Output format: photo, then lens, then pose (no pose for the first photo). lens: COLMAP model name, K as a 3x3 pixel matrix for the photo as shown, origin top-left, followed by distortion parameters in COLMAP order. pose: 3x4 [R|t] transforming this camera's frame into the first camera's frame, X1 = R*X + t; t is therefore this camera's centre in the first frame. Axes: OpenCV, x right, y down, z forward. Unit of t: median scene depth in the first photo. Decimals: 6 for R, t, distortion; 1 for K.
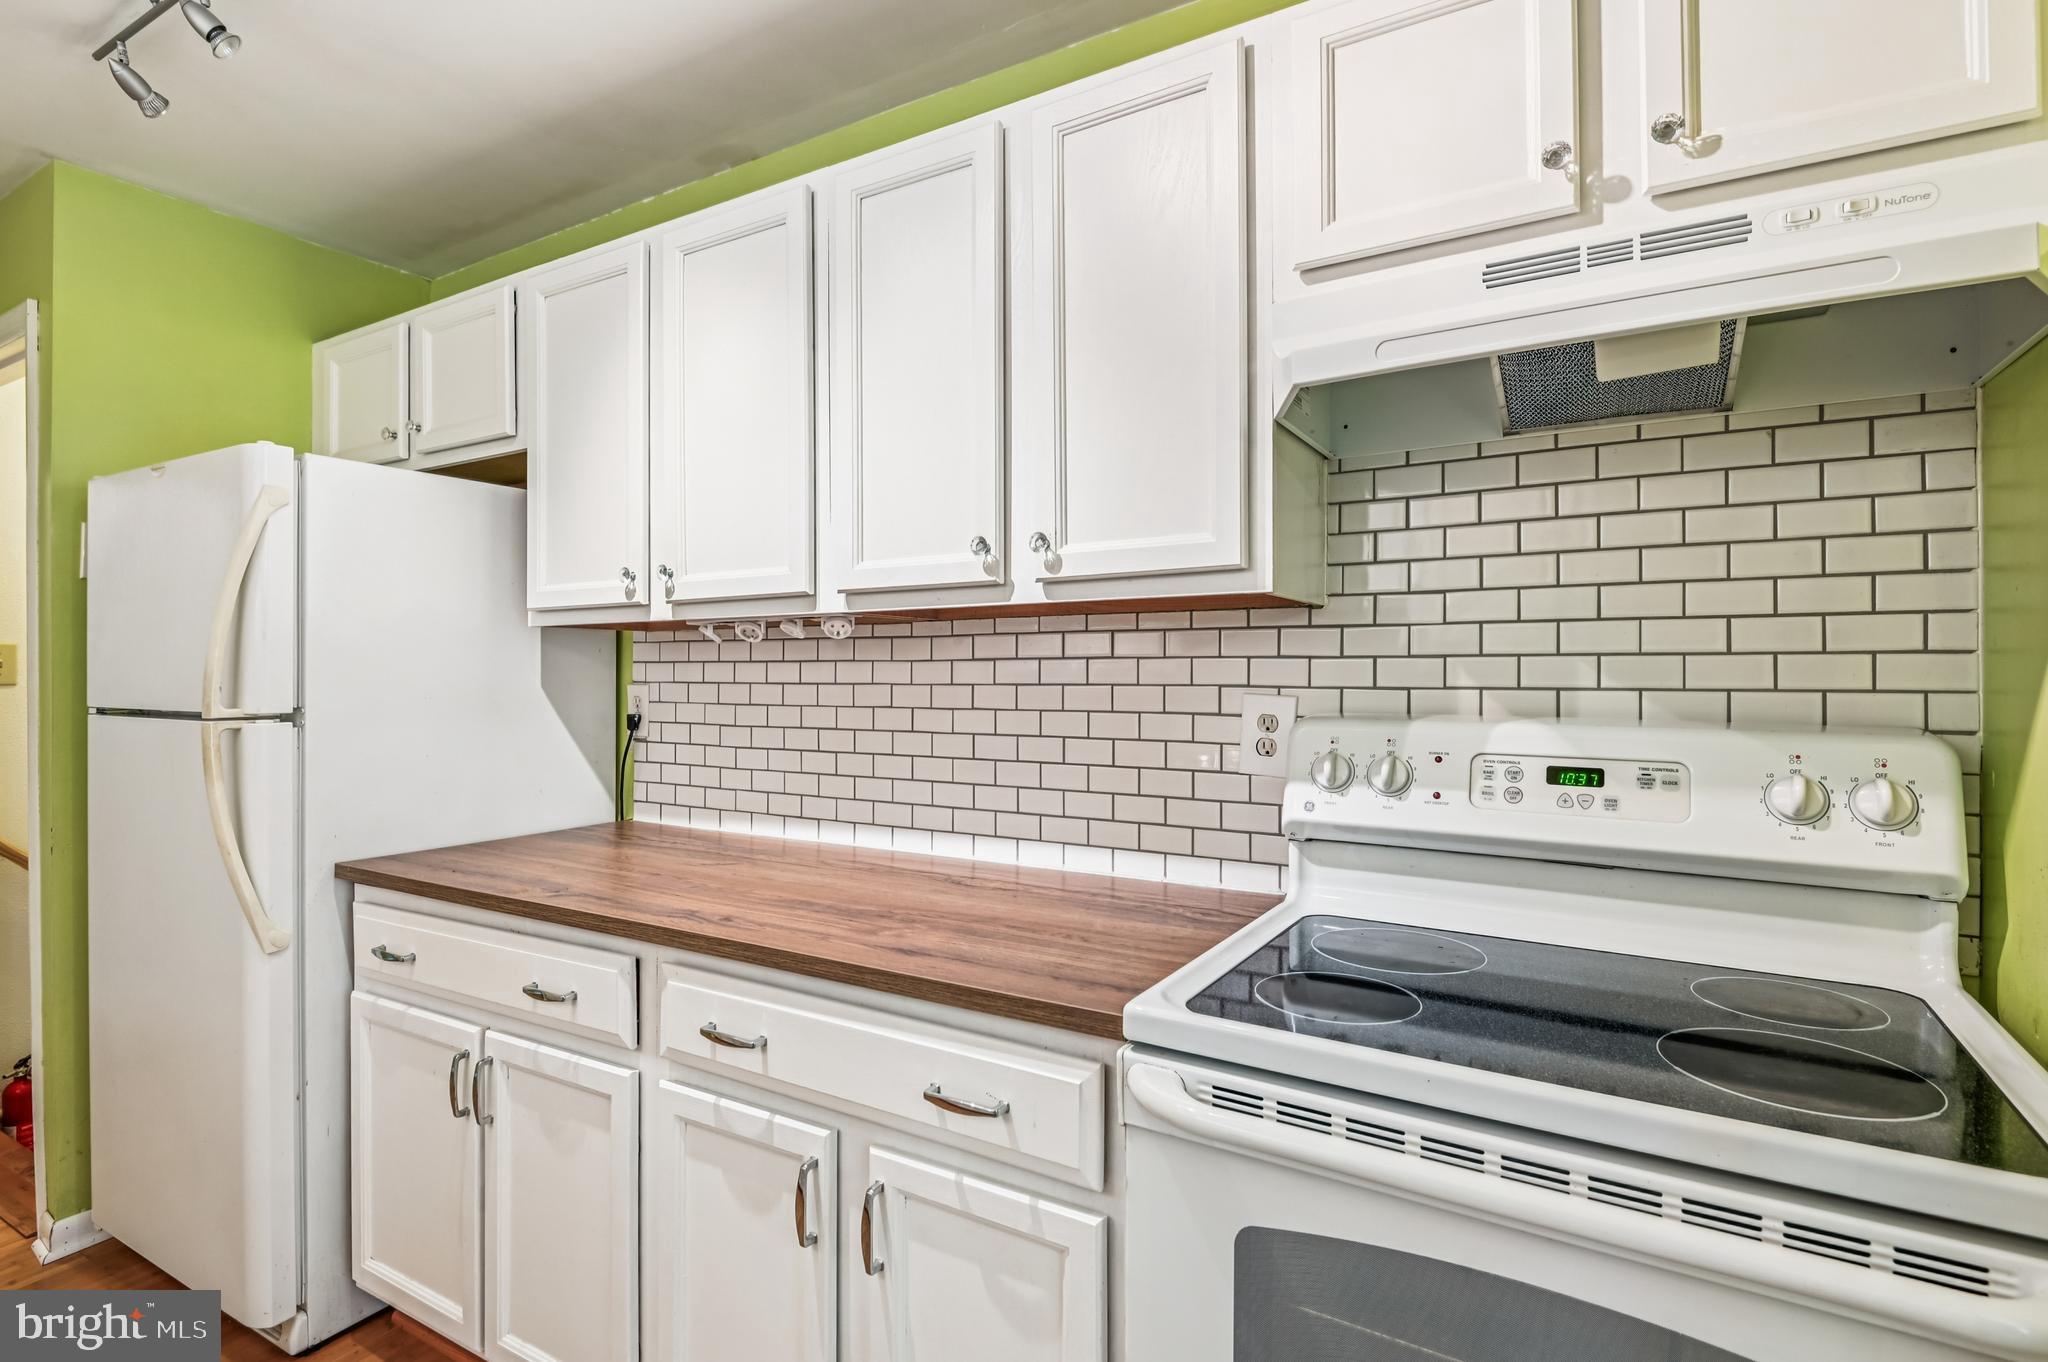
lens RADIAL K [[965.4, 0, 1025.9], [0, 965.4, 672.5], [0, 0, 1]] dist [0.001996, -0.014977]
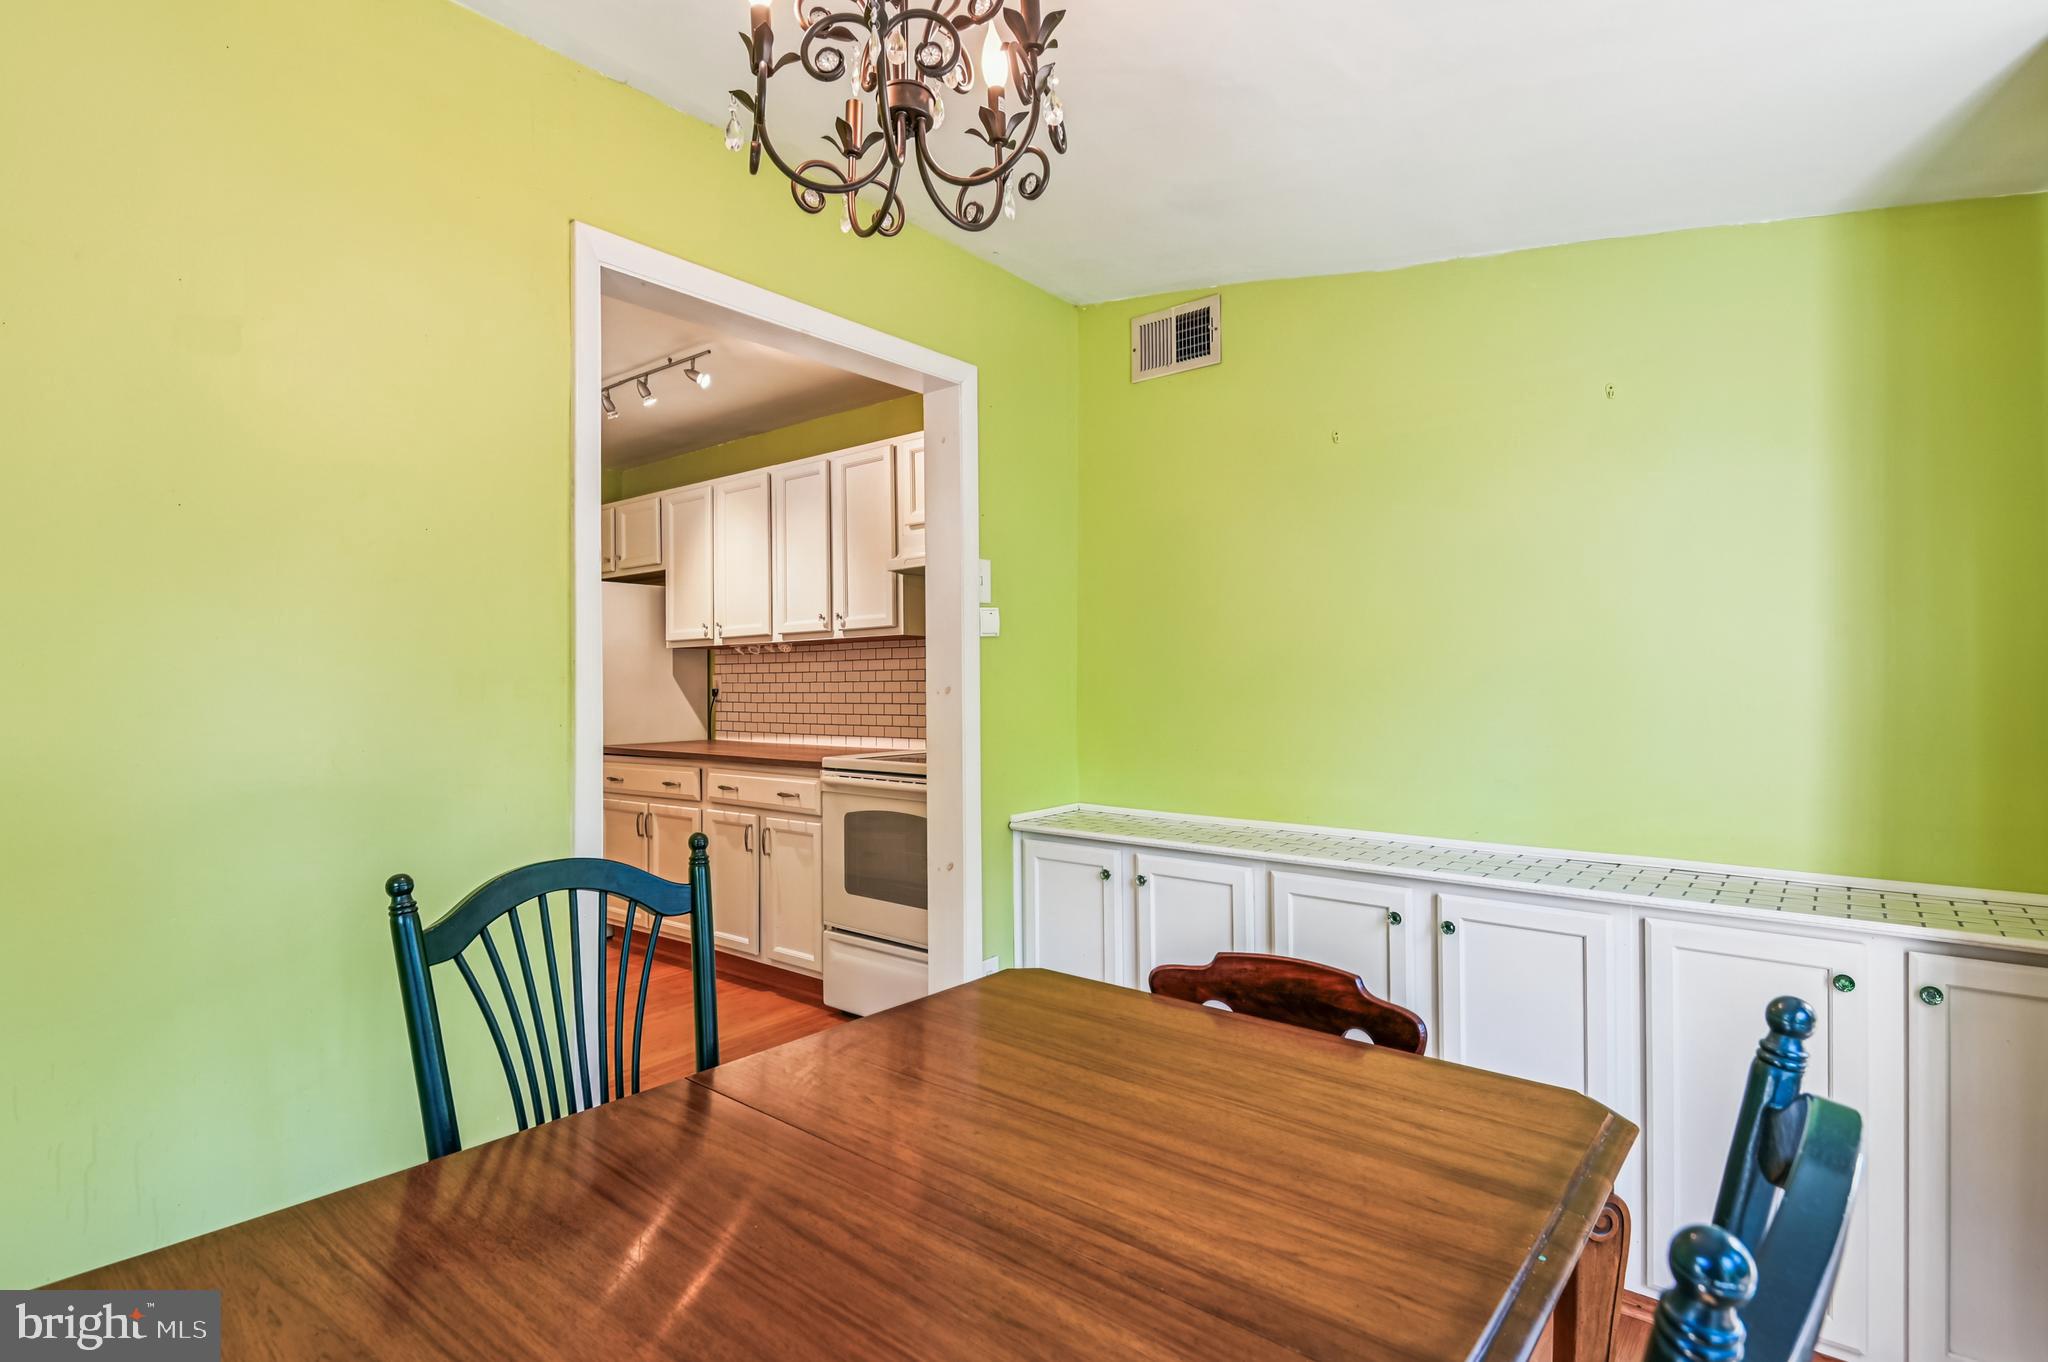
lens RADIAL K [[965.4, 0, 1025.9], [0, 965.4, 672.5], [0, 0, 1]] dist [0.001996, -0.014977]
pose [[0.990333, -0.010245, -0.138334, 0.743306], [0.009064, 0.999917, -0.009165, 0.043229], [0.138416, 0.007823, 0.990343, -1.325922]]
